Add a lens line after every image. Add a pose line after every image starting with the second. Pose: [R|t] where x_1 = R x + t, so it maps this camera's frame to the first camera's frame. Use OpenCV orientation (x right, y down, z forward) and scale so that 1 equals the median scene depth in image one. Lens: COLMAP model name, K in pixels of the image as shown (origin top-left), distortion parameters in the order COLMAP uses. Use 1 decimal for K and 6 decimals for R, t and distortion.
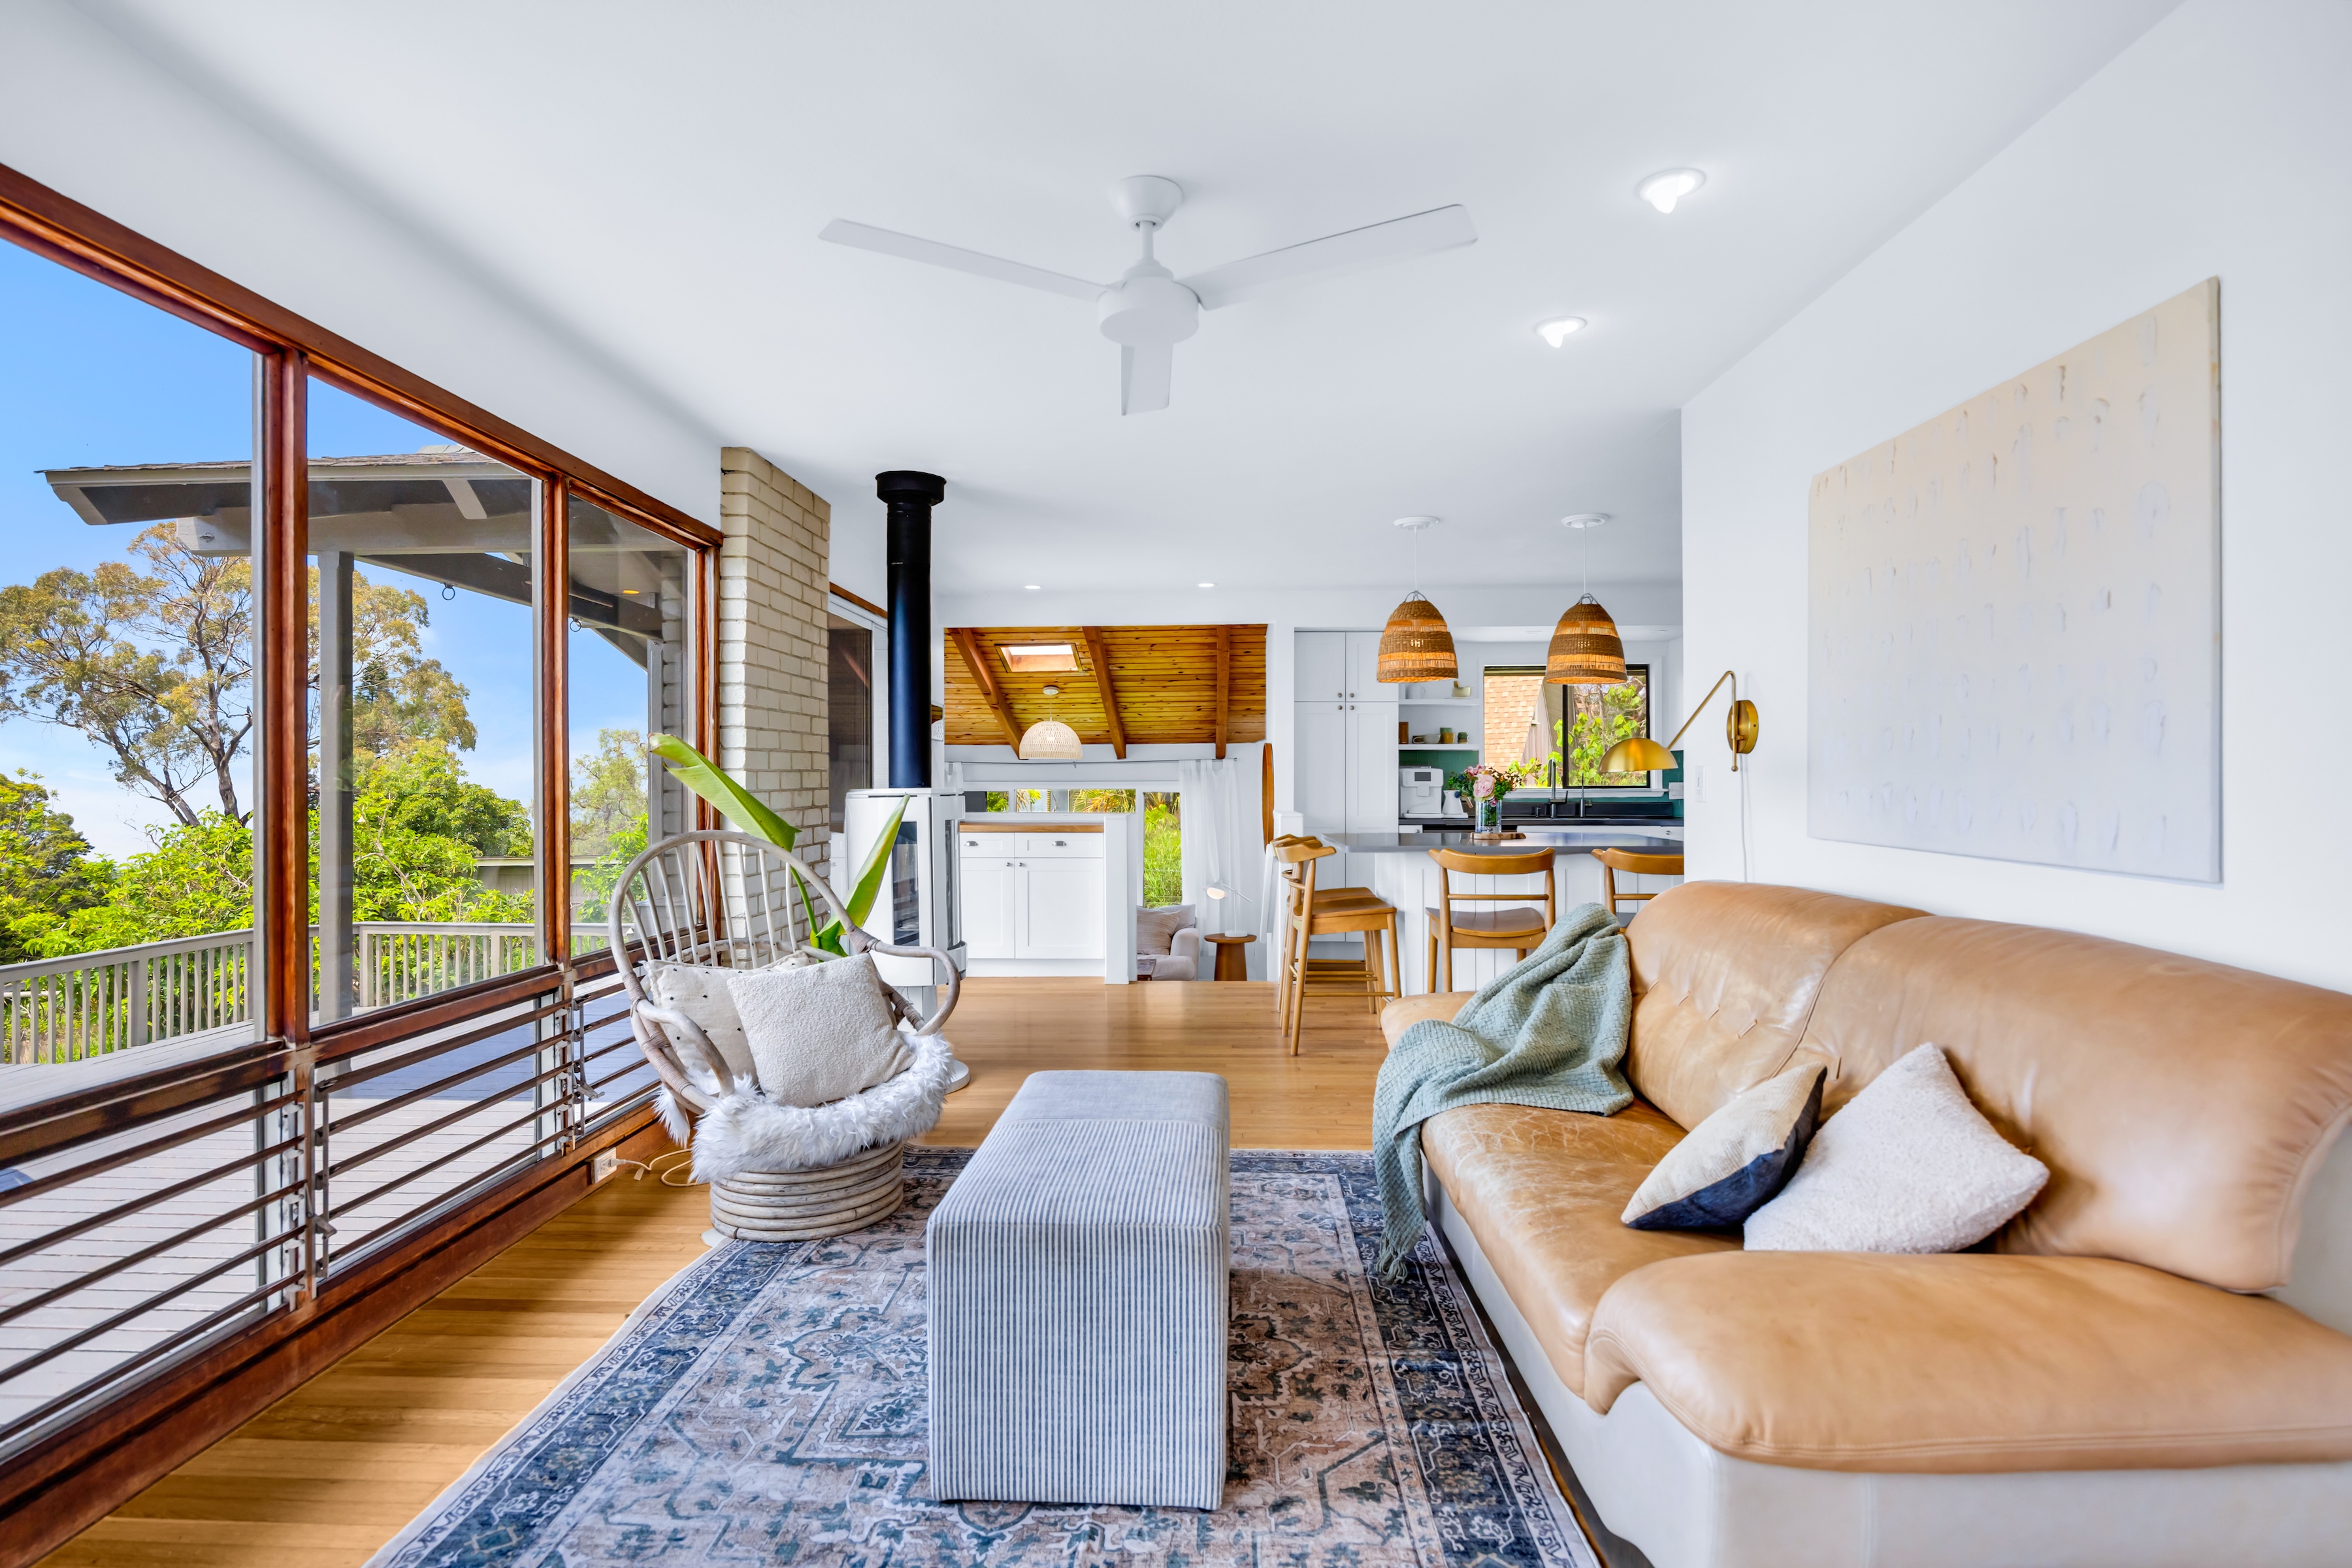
lens RADIAL K [[1157.3, 0, 1151.3], [0, 1157.3, 783.5], [0, 0, 1]] dist [-0.004603, 0.000223]
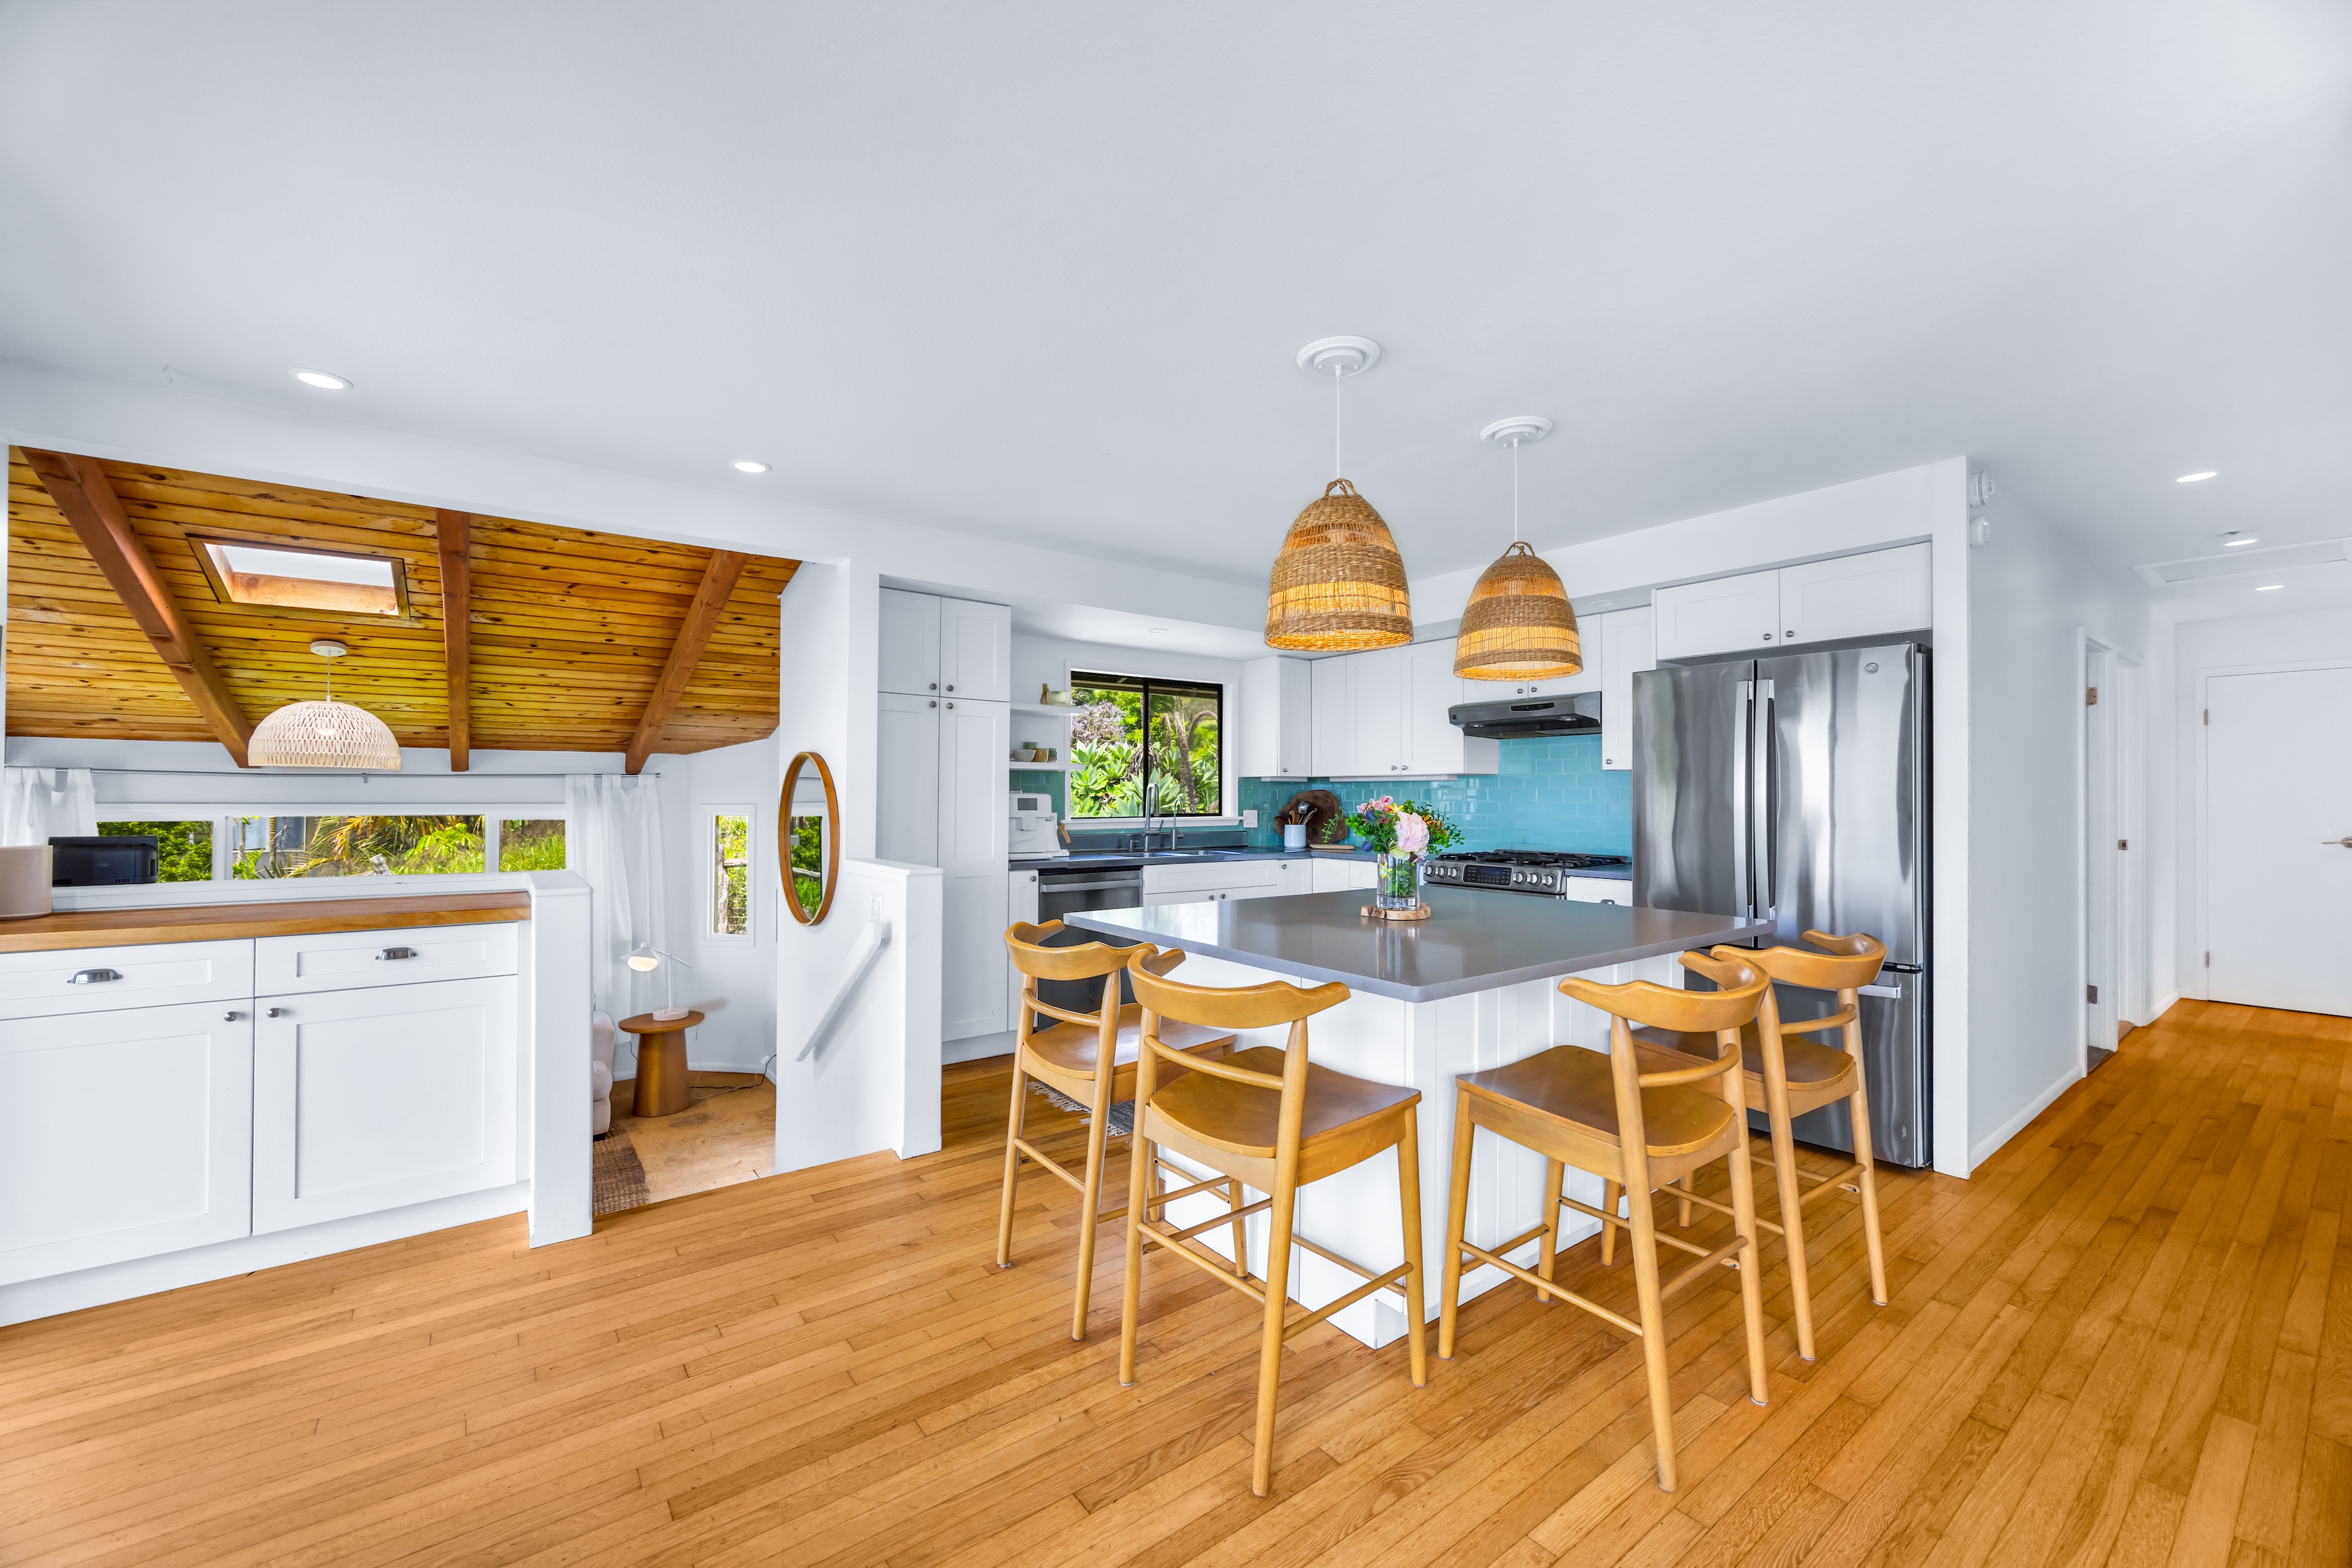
lens RADIAL K [[879.8, 0, 1172.5], [0, 879.8, 791.1], [0, 0, 1]] dist [-0.003501, -0.000565]
pose [[0.753065, 0.010072, 0.657869, -0.181014], [-0.005099, 0.999942, -0.009473, -0.024751], [-0.657926, 0.003779, 0.753073, 1.269882]]
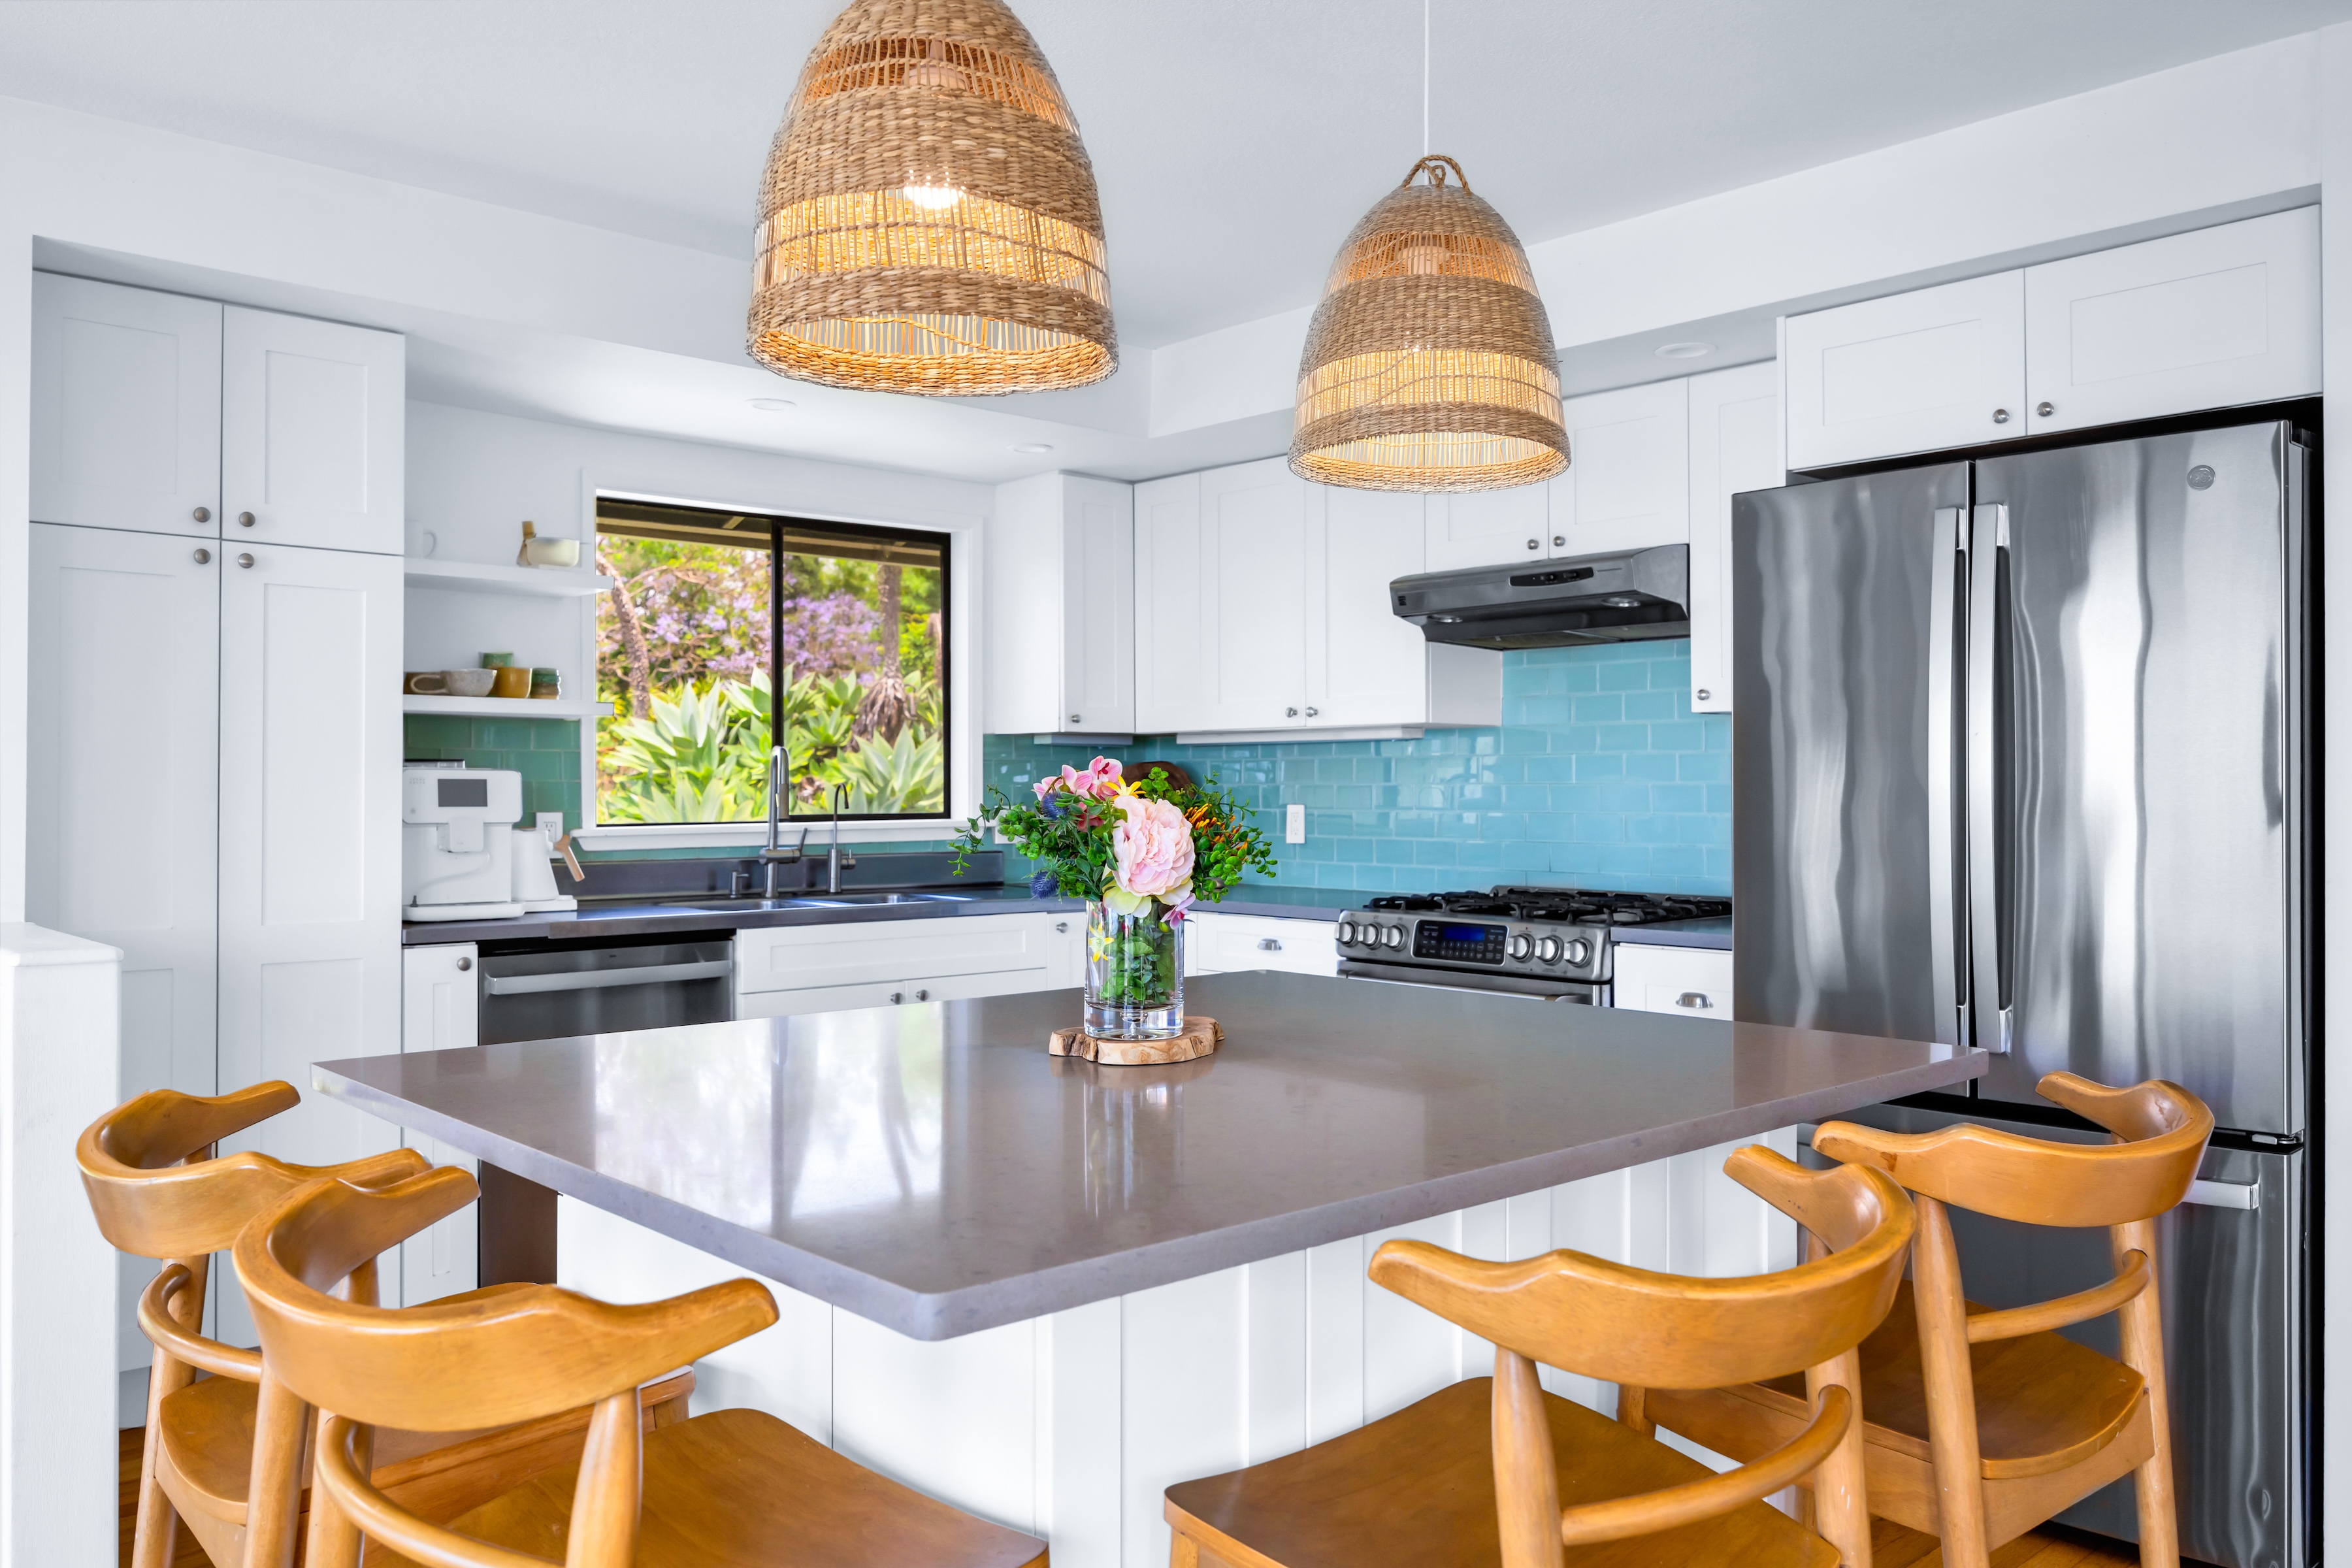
lens RADIAL K [[1704.9, 0, 1241.4], [0, 1704.9, 774.3], [0, 0, 1]] dist [-0.006352, -0.010197]
pose [[0.658894, 0.009793, 0.752172, 0.040132], [-0.002501, 0.999938, -0.010829, -0.017074], [-0.752232, 0.005254, 0.658878, 1.290068]]
